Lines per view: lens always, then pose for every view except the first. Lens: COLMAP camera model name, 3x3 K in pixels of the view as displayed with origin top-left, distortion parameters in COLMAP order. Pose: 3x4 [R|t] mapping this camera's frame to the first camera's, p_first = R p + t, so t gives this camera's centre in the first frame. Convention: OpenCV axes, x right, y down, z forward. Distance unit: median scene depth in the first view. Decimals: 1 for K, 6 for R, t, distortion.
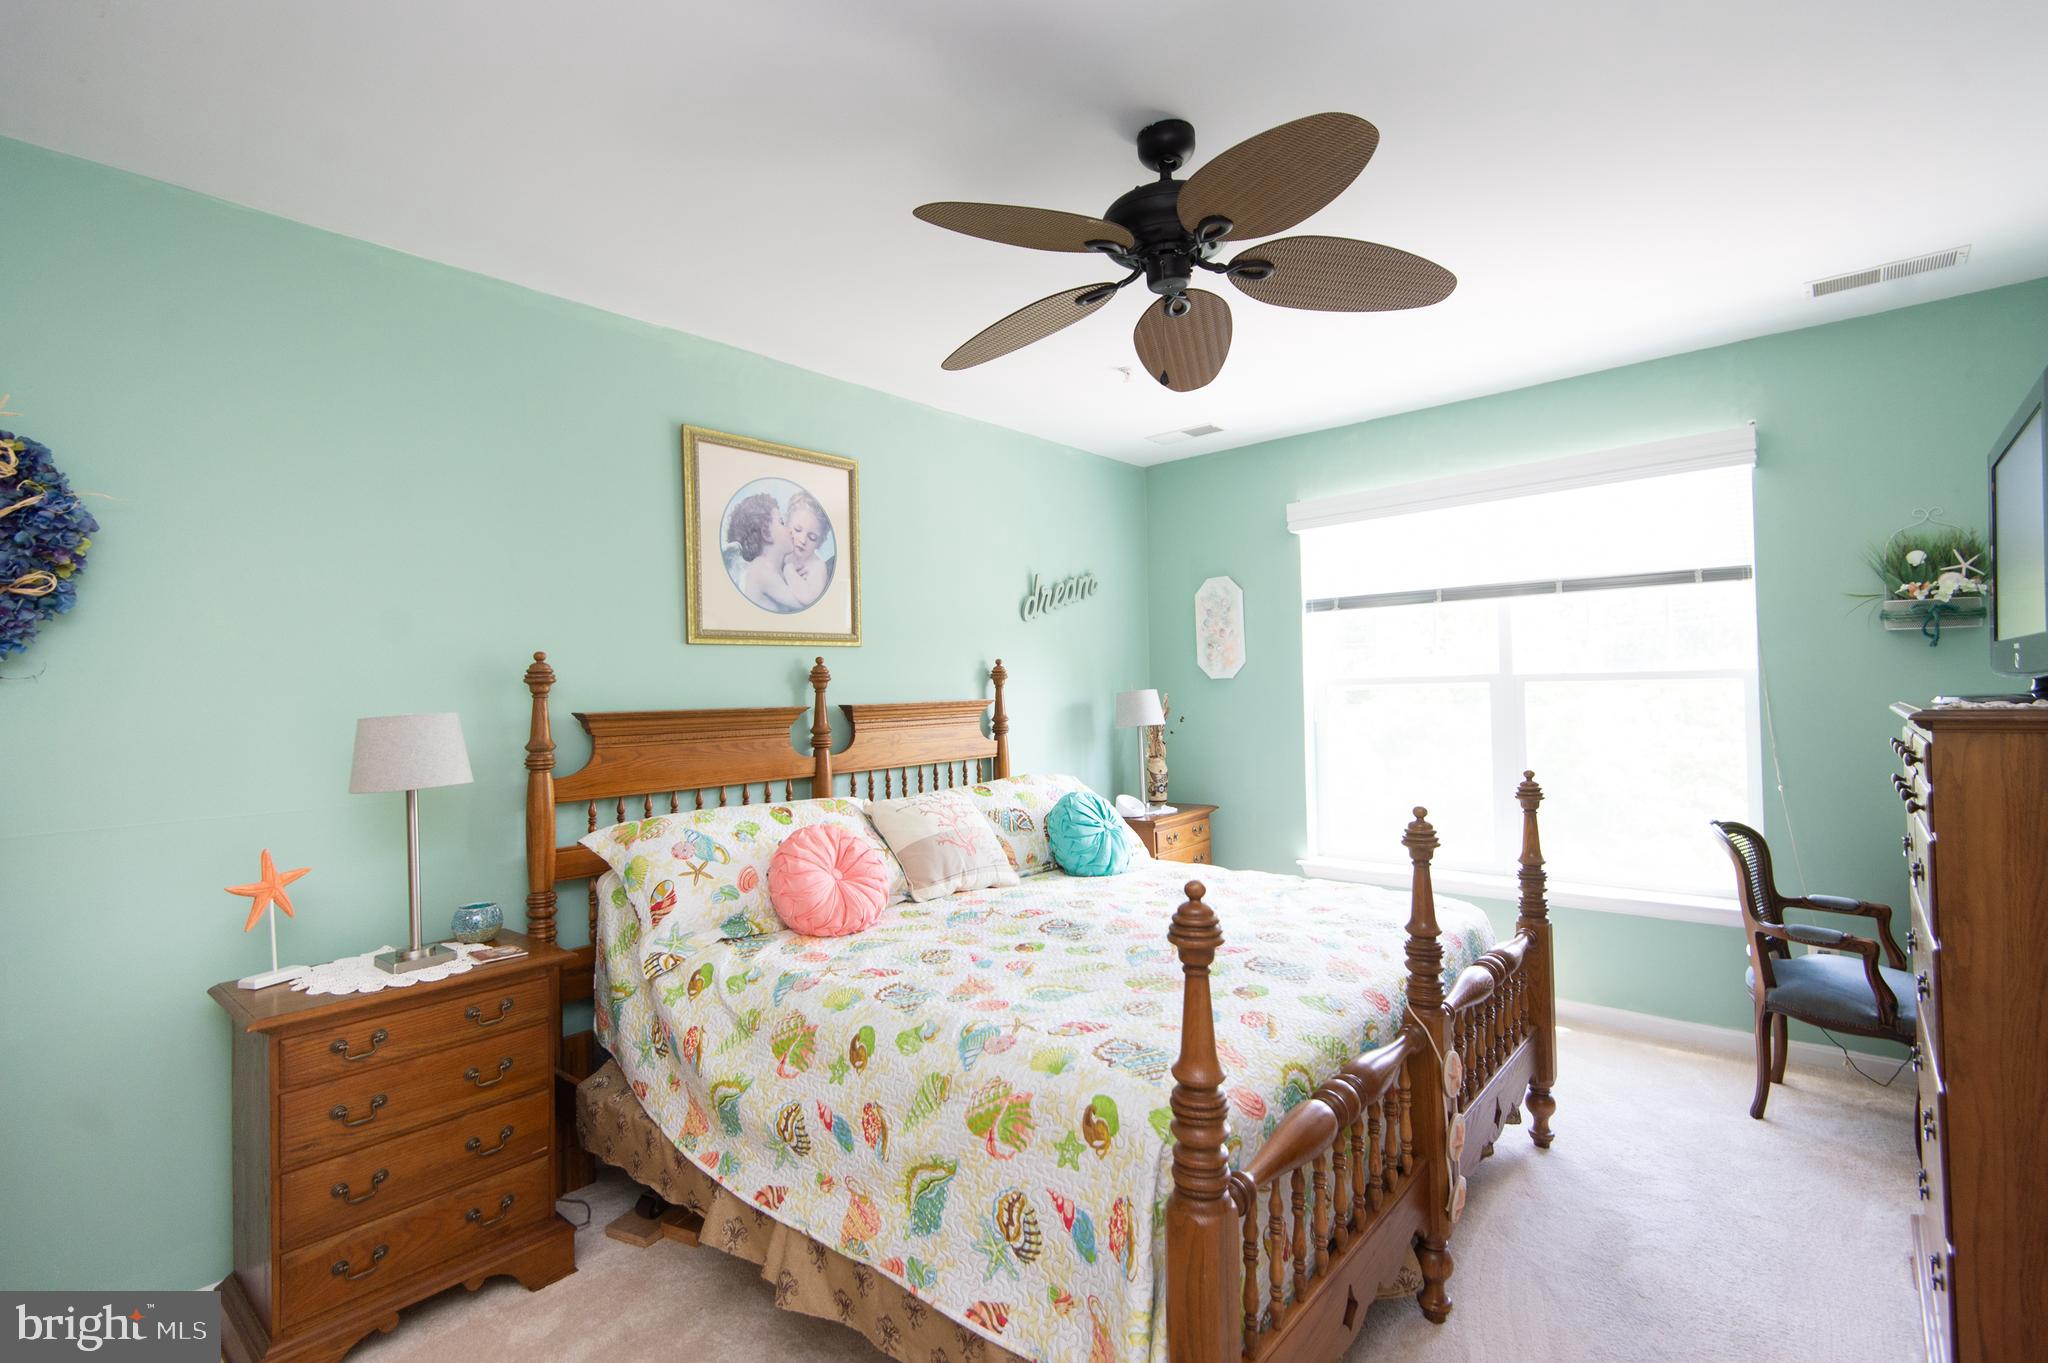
lens RADIAL K [[931.8, 0, 1031.8], [0, 931.8, 677.3], [0, 0, 1]] dist [0.033165, -0.019250]
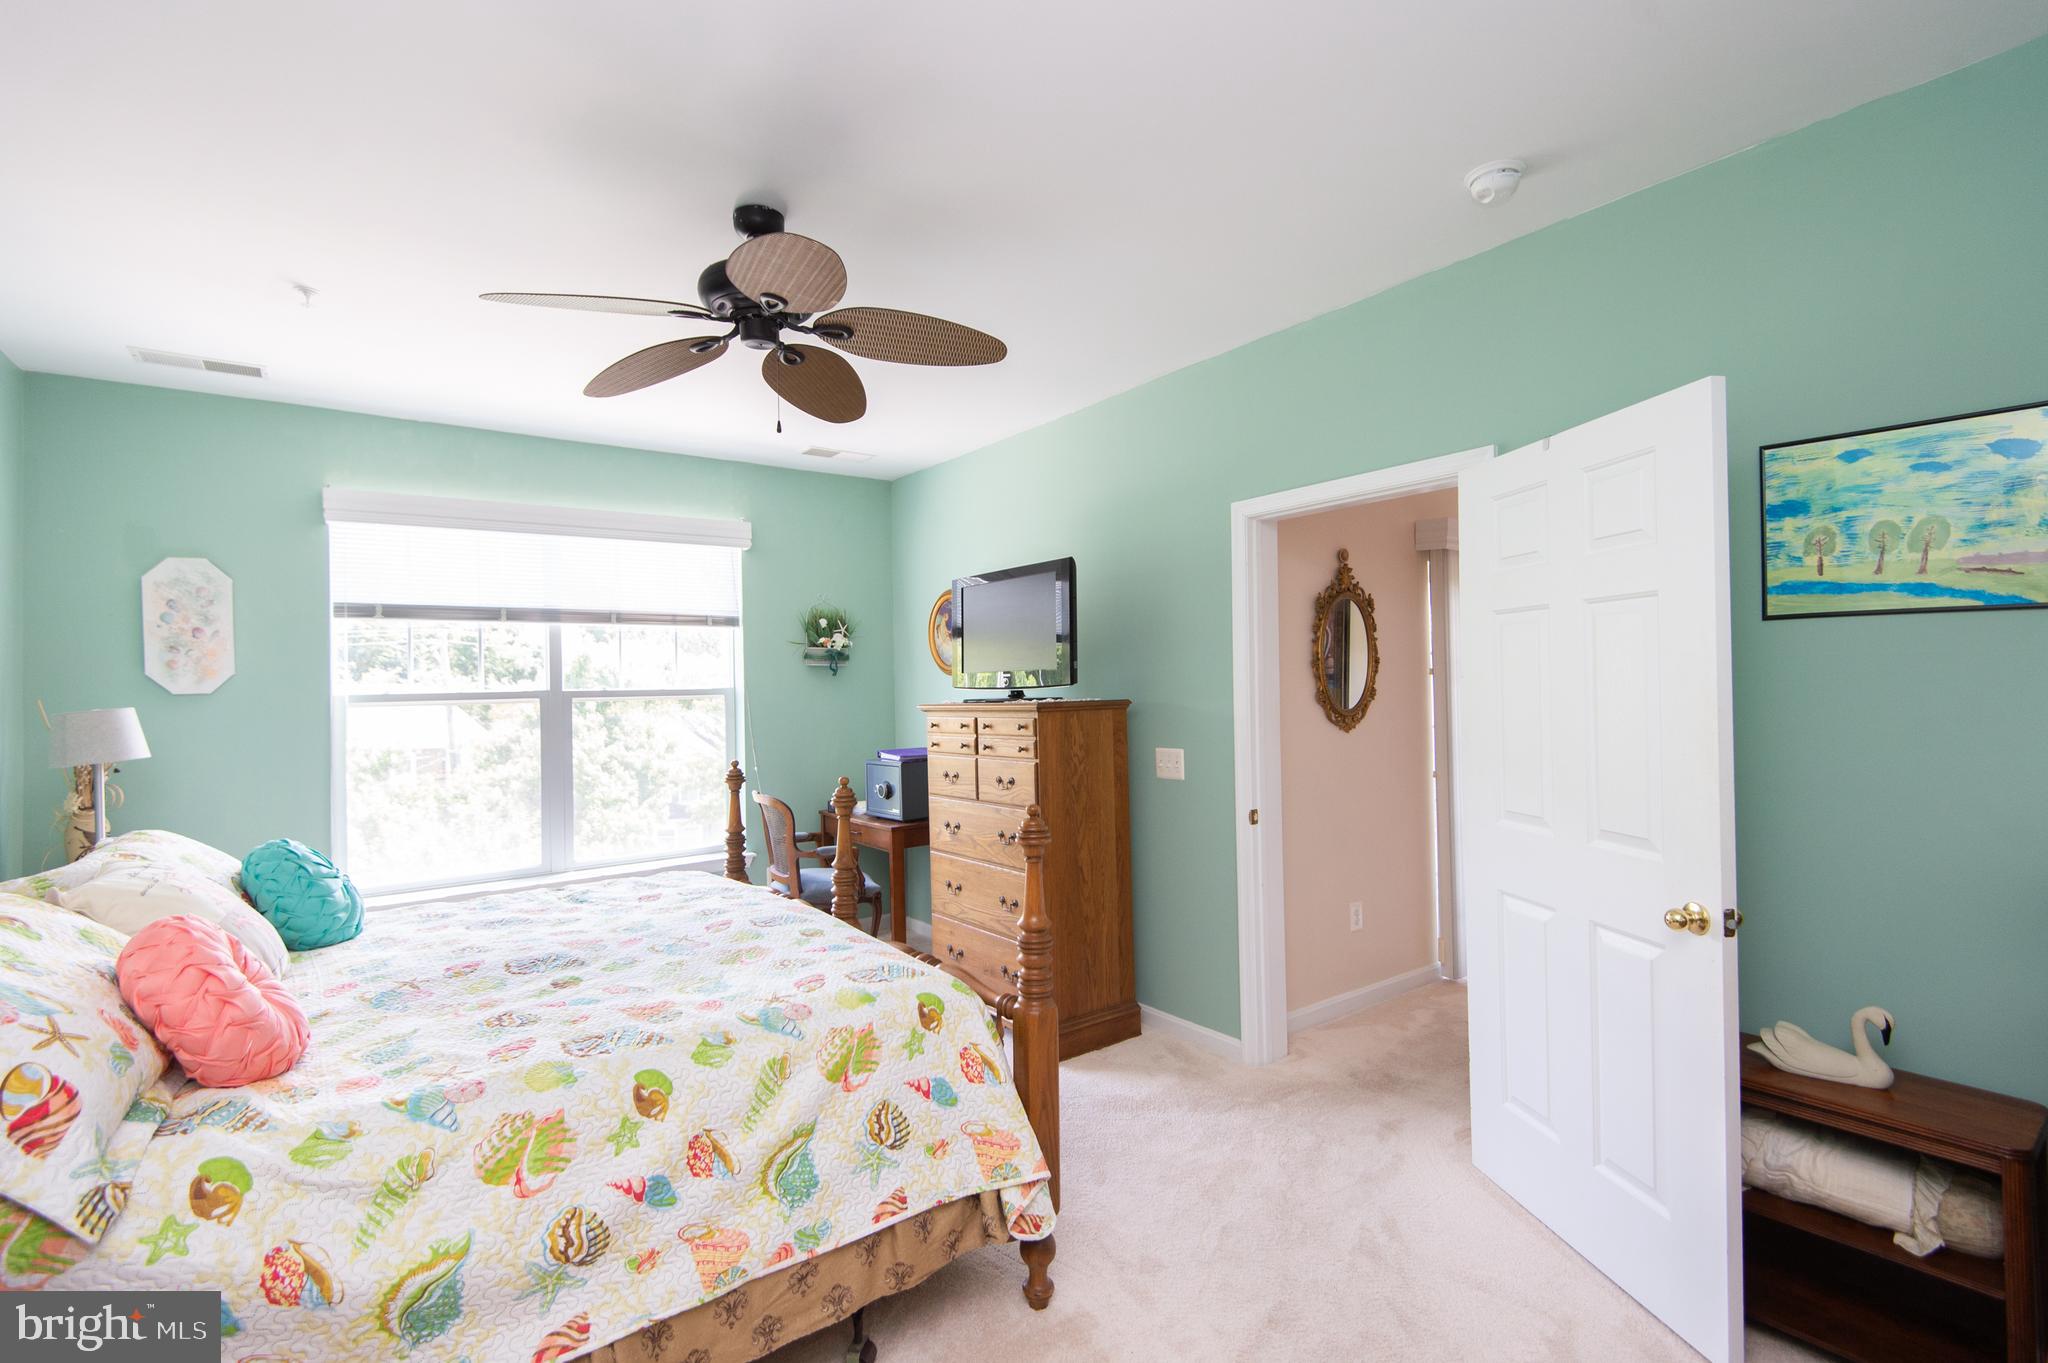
lens RADIAL K [[931.8, 0, 1026.2], [0, 931.8, 679.4], [0, 0, 1]] dist [0.033165, -0.019250]
pose [[0.223640, 0.025228, 0.974345, -0.845575], [0.004248, 0.999630, -0.026857, 0.028424], [-0.974663, 0.010145, 0.223450, 0.397193]]
